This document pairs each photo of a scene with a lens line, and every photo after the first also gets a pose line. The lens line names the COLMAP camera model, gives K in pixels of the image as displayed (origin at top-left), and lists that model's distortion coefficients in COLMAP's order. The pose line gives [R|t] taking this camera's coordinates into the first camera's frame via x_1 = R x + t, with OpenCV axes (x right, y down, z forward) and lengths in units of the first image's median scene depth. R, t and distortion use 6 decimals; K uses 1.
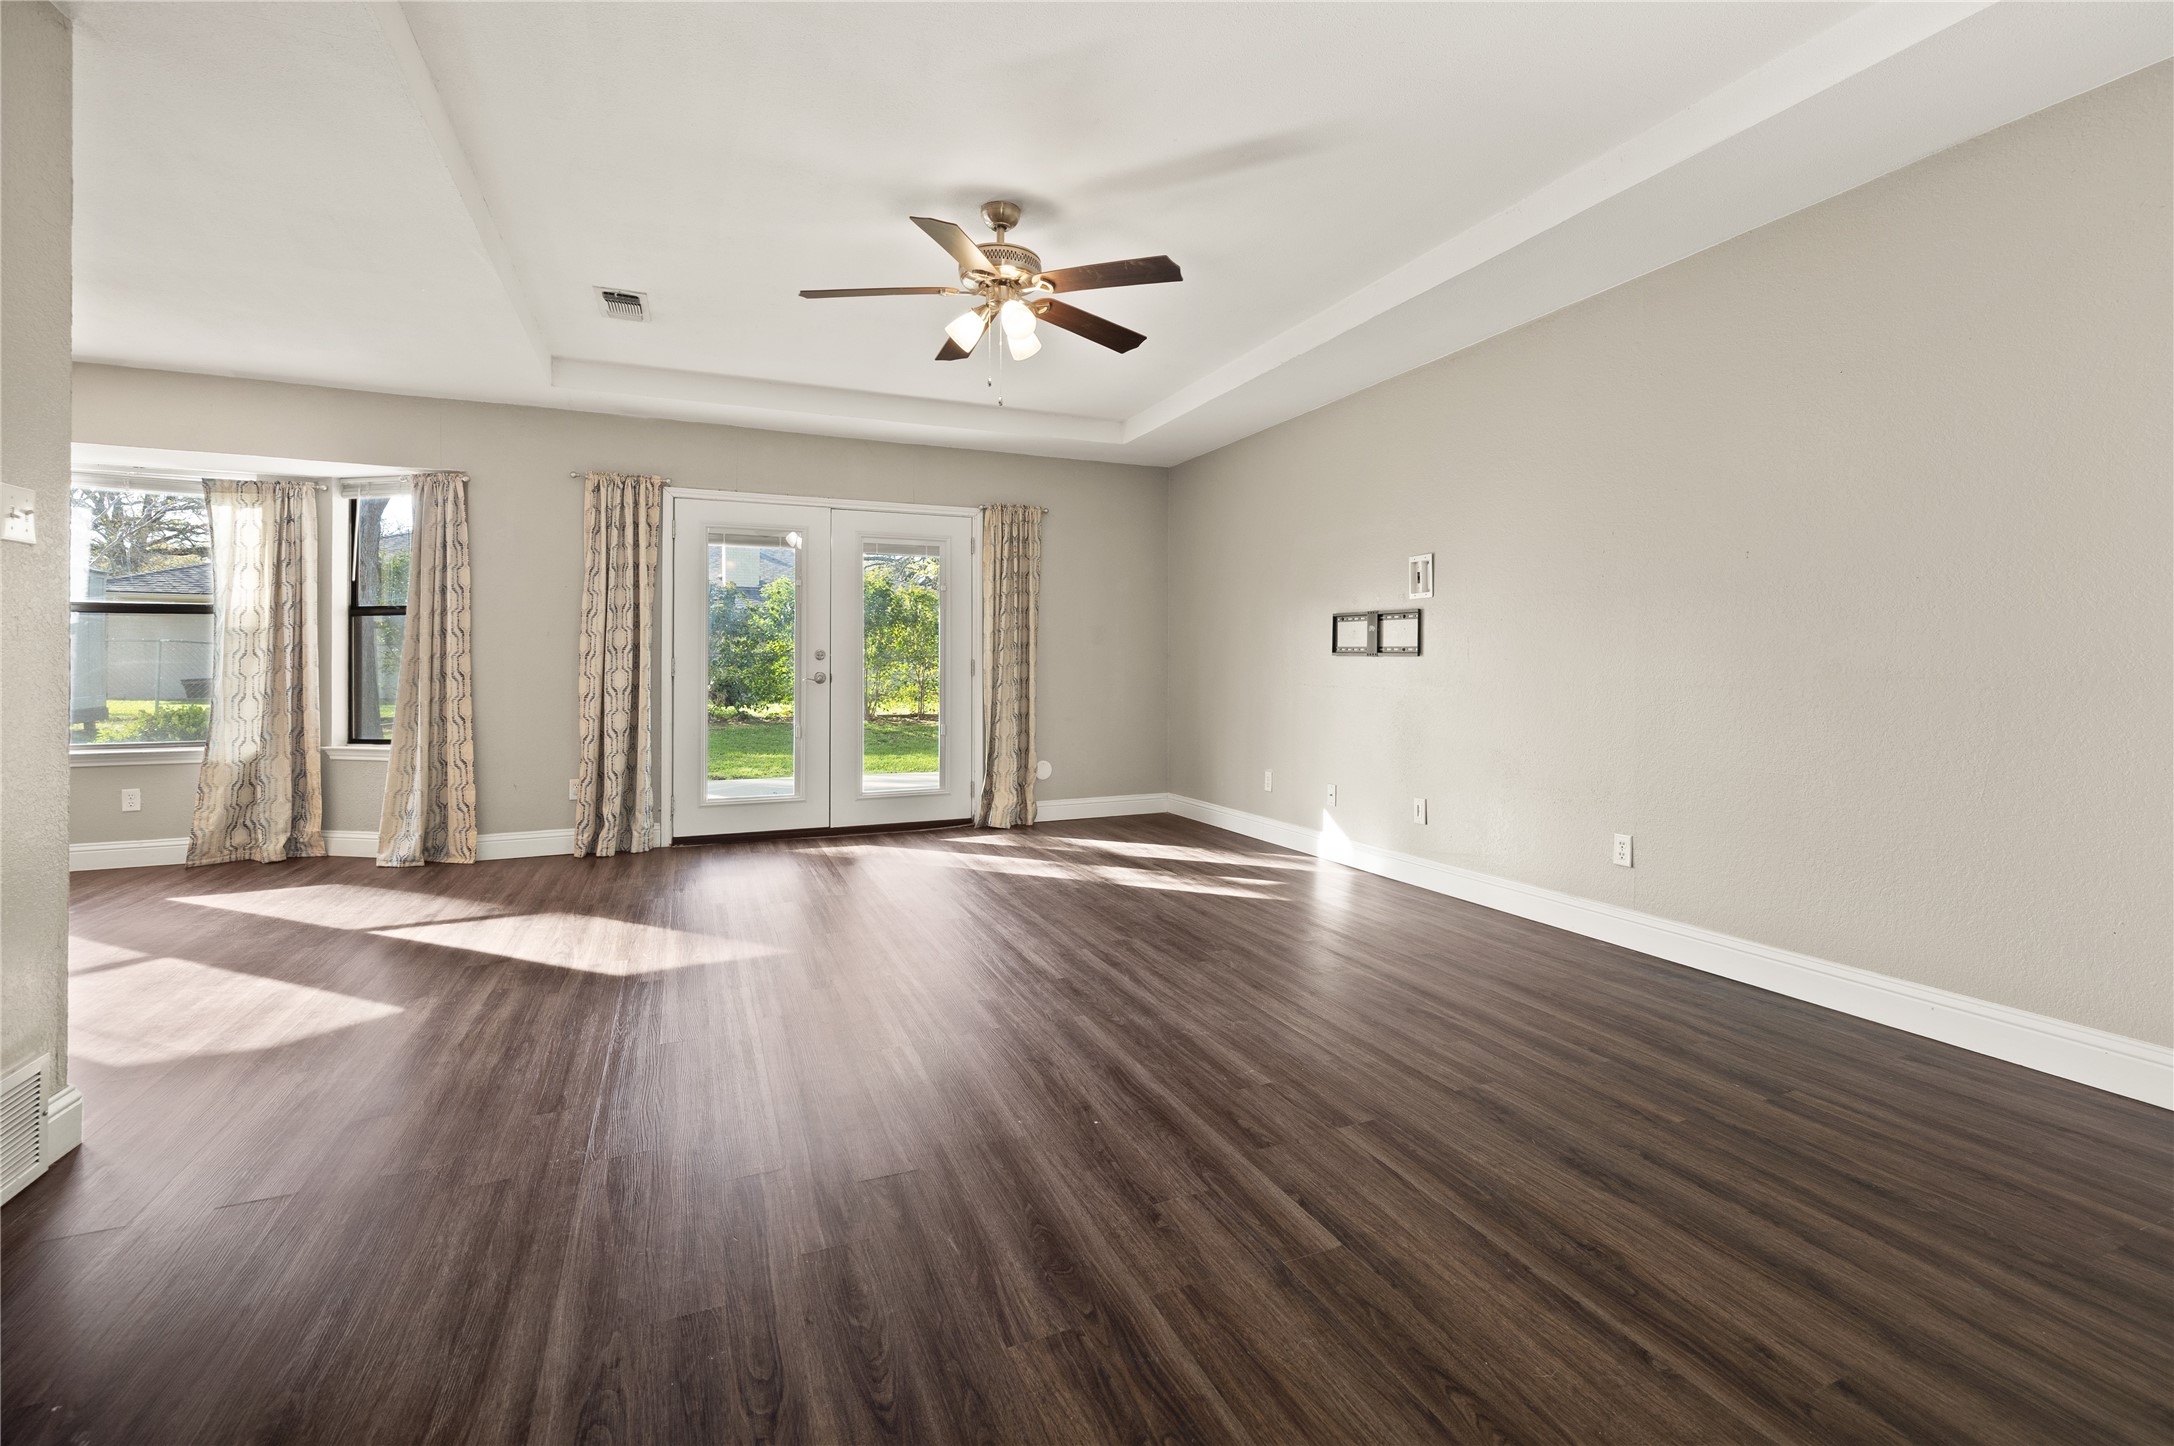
lens RADIAL K [[930.2, 0, 1100.0], [0, 930.2, 683.0], [0, 0, 1]] dist [-0.000211, -0.000130]
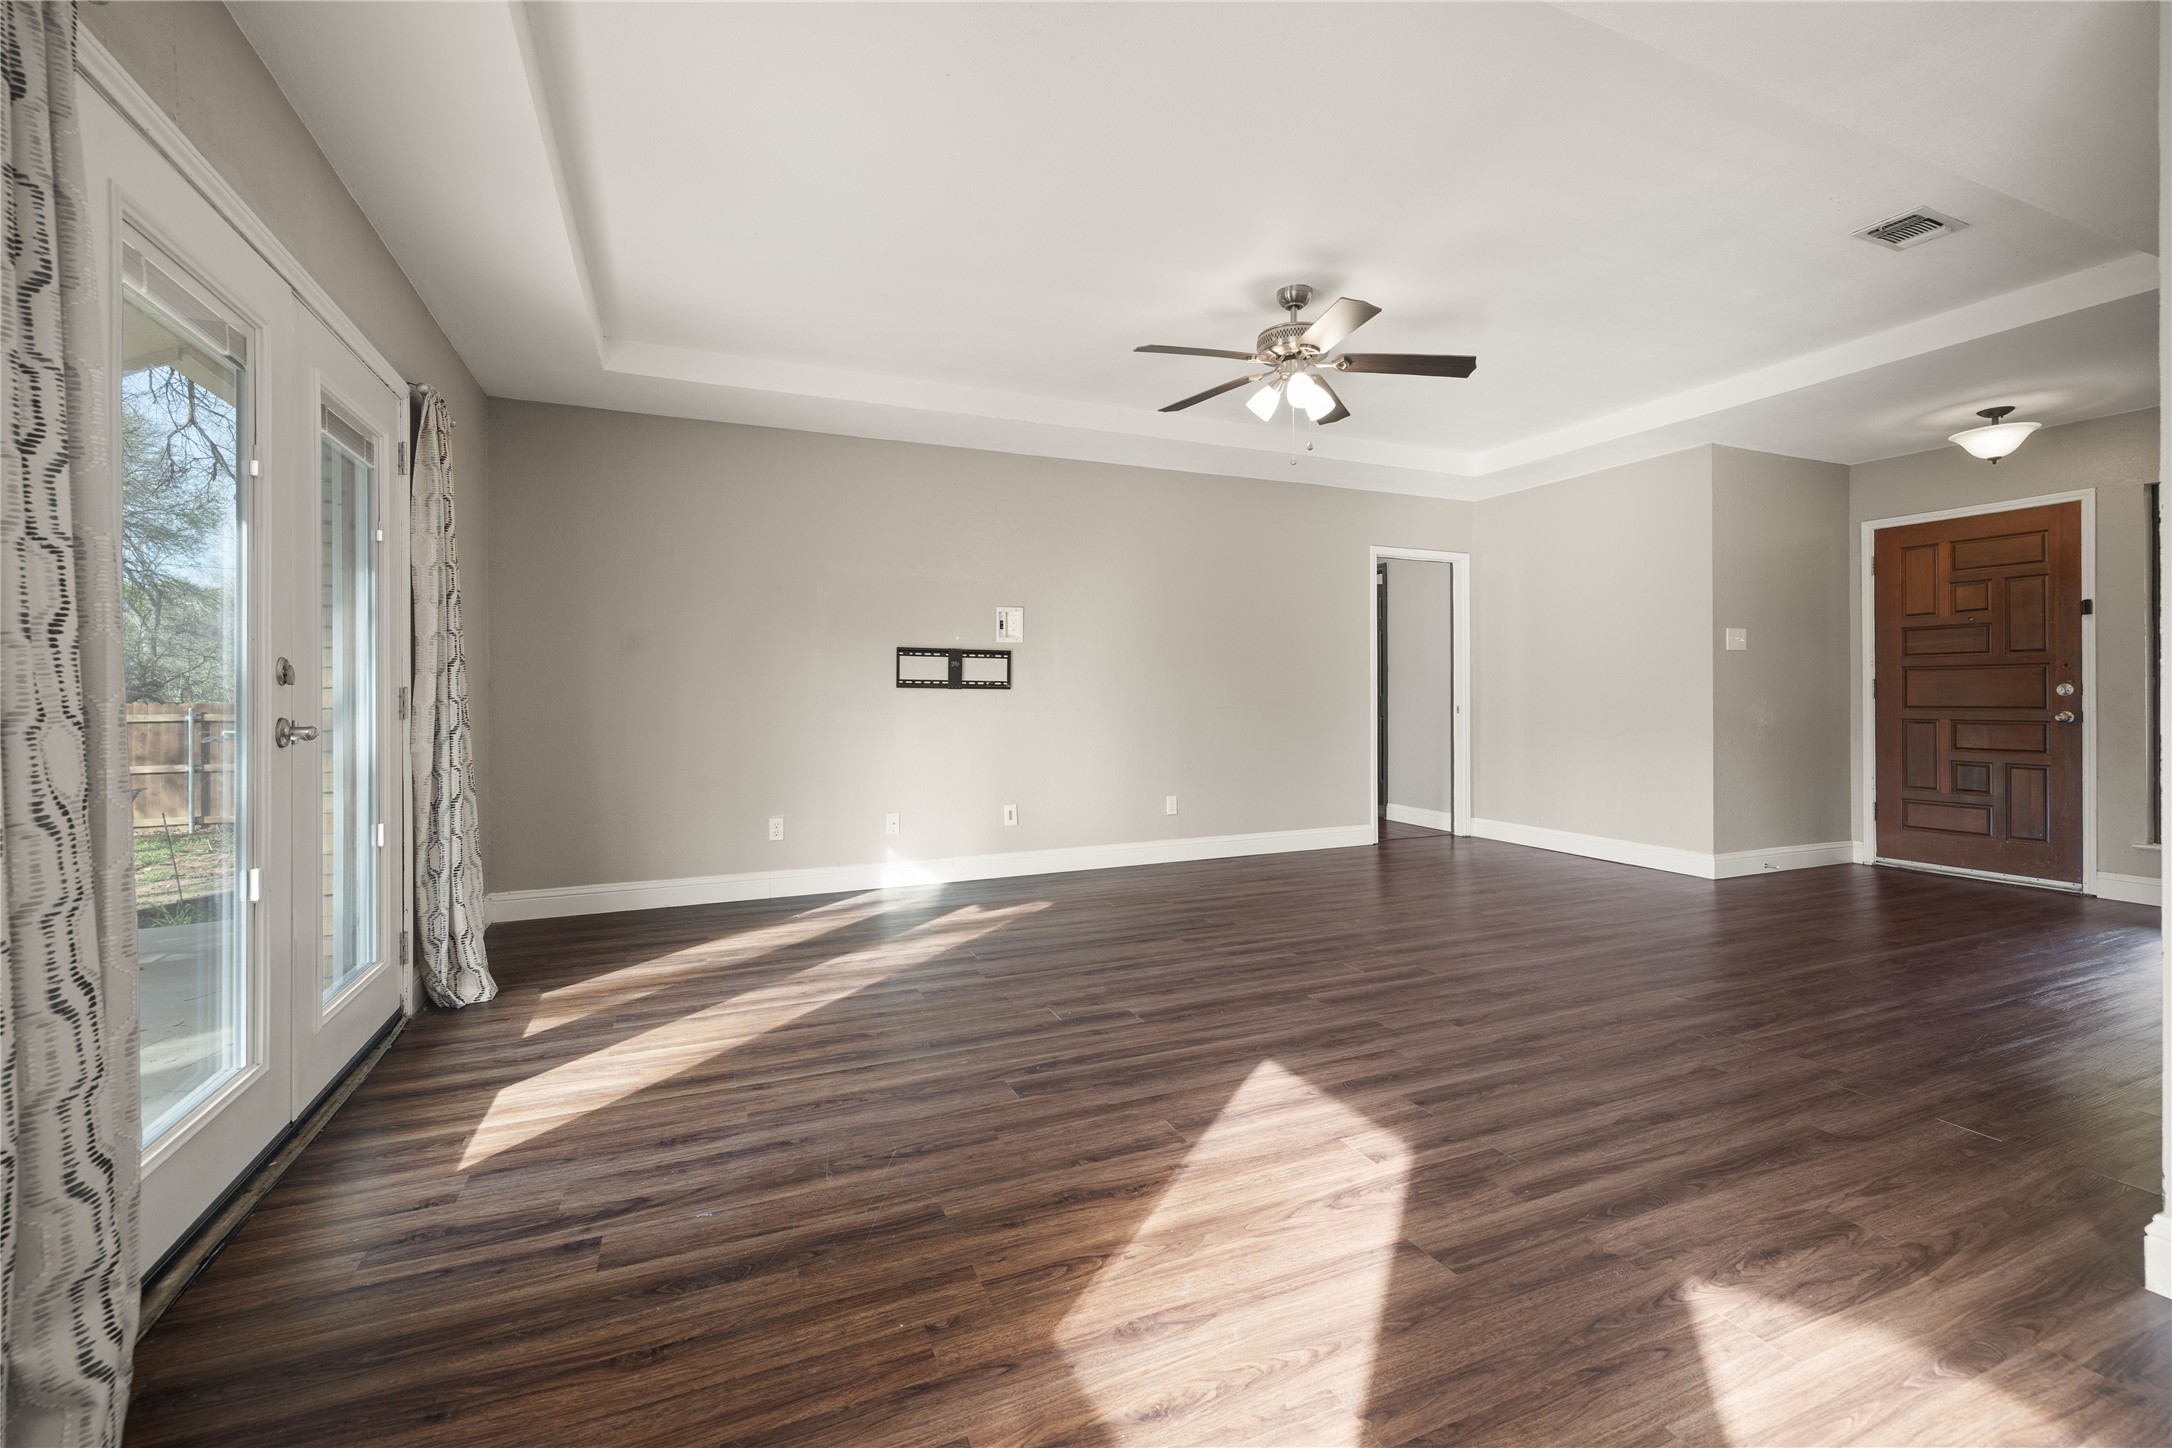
lens RADIAL K [[920.8, 0, 1096.6], [0, 920.8, 695.3], [0, 0, 1]] dist [0.000743, 0.000104]
pose [[0.016720, -0.000584, 0.999860, -0.775779], [0.023765, 0.999718, 0.000186, -0.016101], [-0.999578, 0.023758, 0.016729, 0.766718]]
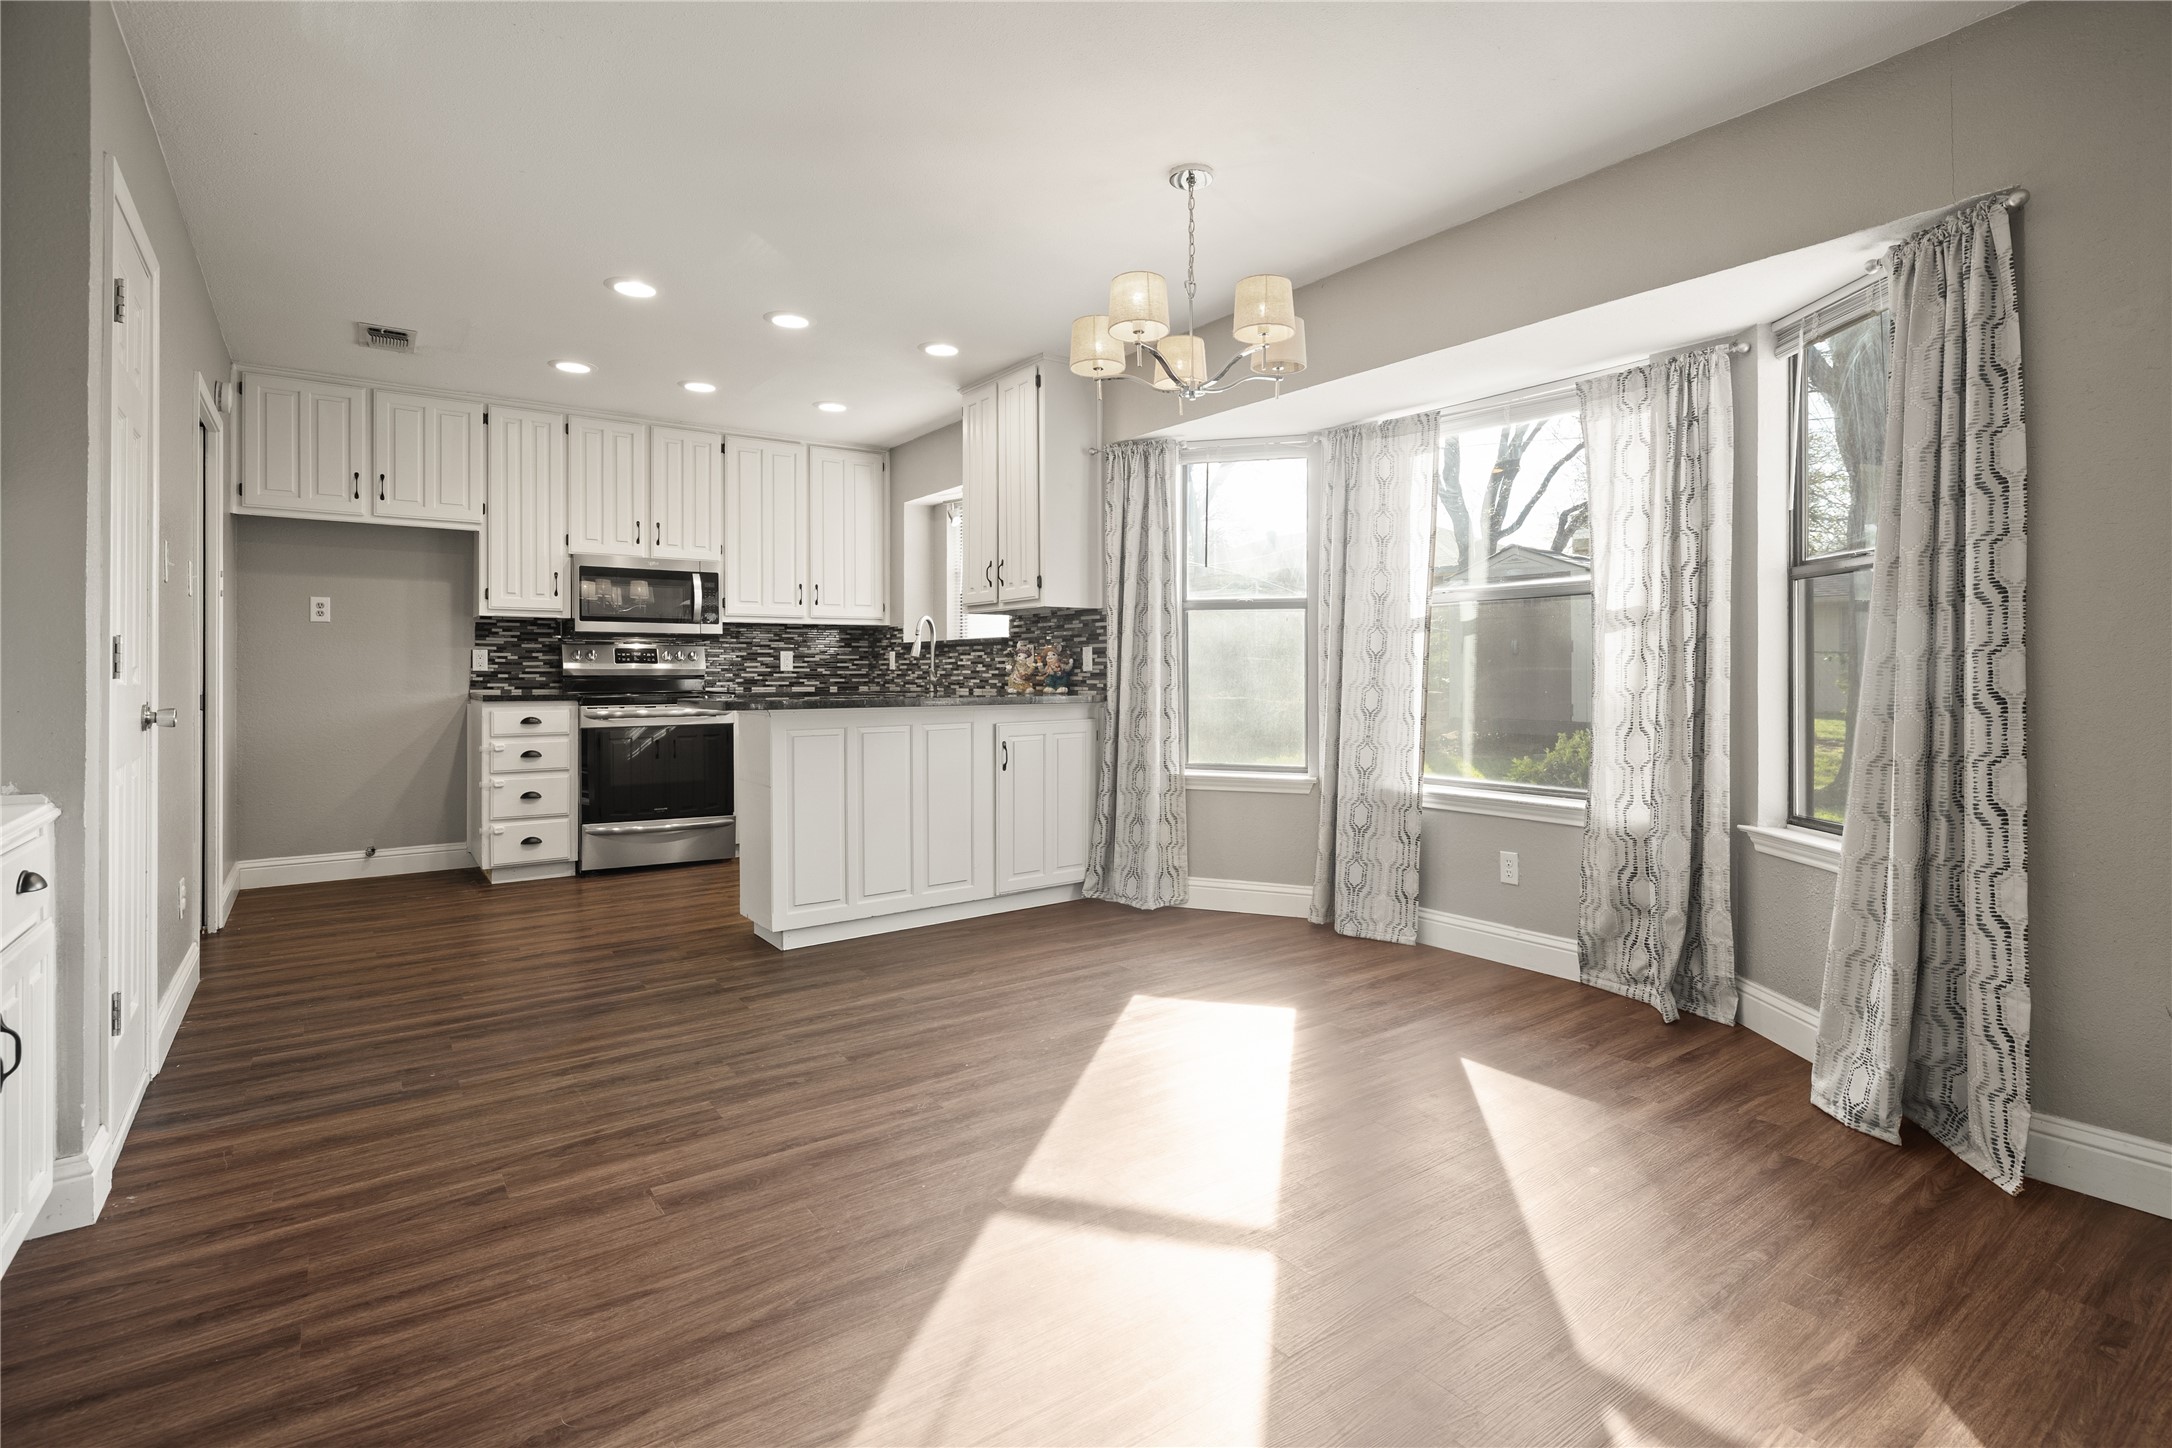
lens RADIAL K [[1036.6, 0, 1113.5], [0, 1036.6, 670.6], [0, 0, 1]] dist [-0.007765, -0.000075]
pose [[0.214103, -0.001419, -0.976810, -0.339745], [-0.022406, 0.999729, -0.006364, -0.009889], [0.976554, 0.023249, 0.214013, 0.539345]]
